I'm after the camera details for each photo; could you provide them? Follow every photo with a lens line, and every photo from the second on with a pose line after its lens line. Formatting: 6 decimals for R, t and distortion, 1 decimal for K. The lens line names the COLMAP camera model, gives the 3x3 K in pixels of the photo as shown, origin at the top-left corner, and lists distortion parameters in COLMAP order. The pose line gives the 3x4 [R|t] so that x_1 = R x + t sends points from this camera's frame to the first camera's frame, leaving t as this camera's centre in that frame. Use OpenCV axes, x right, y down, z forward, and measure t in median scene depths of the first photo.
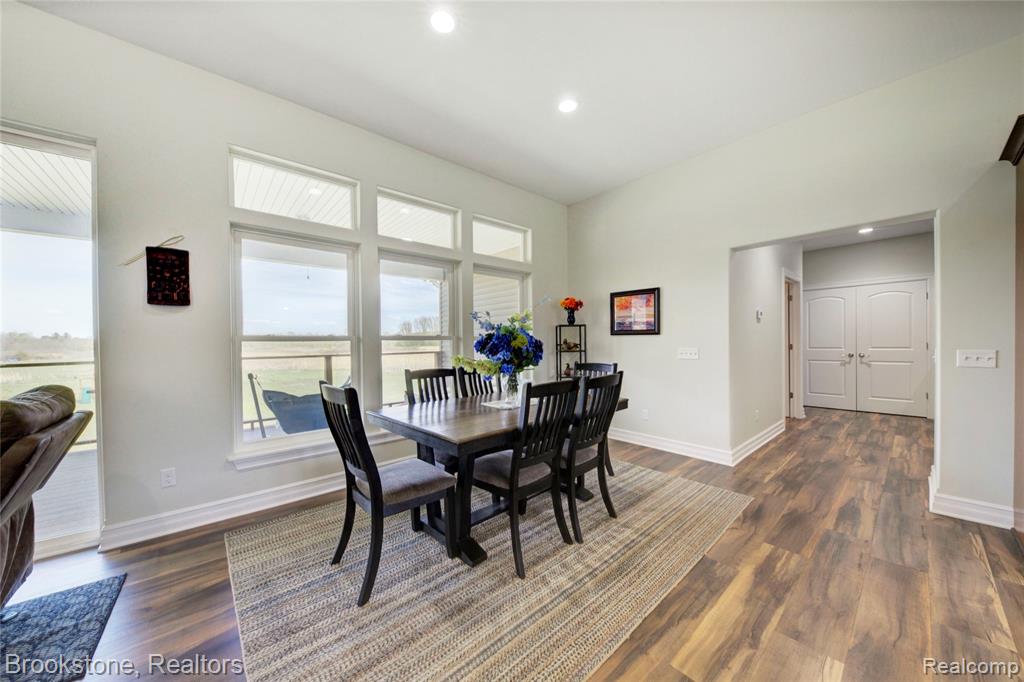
lens RADIAL K [[351.8, 0, 512.1], [0, 351.8, 345.1], [0, 0, 1]] dist [0.009561, -0.005567]
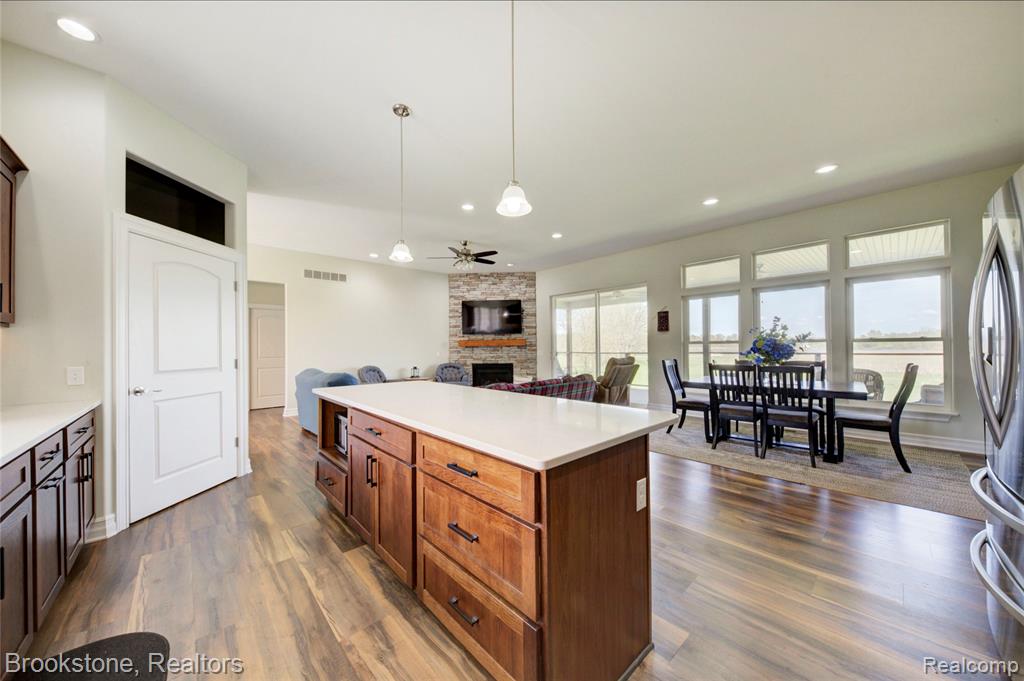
lens RADIAL K [[351.8, 0, 512.1], [0, 351.8, 344.6], [0, 0, 1]] dist [0.009561, -0.005567]
pose [[0.028595, 0.005253, -0.999577, 1.133188], [0.000991, 0.999986, 0.005284, -0.014970], [0.999591, -0.001142, 0.028590, -0.180996]]
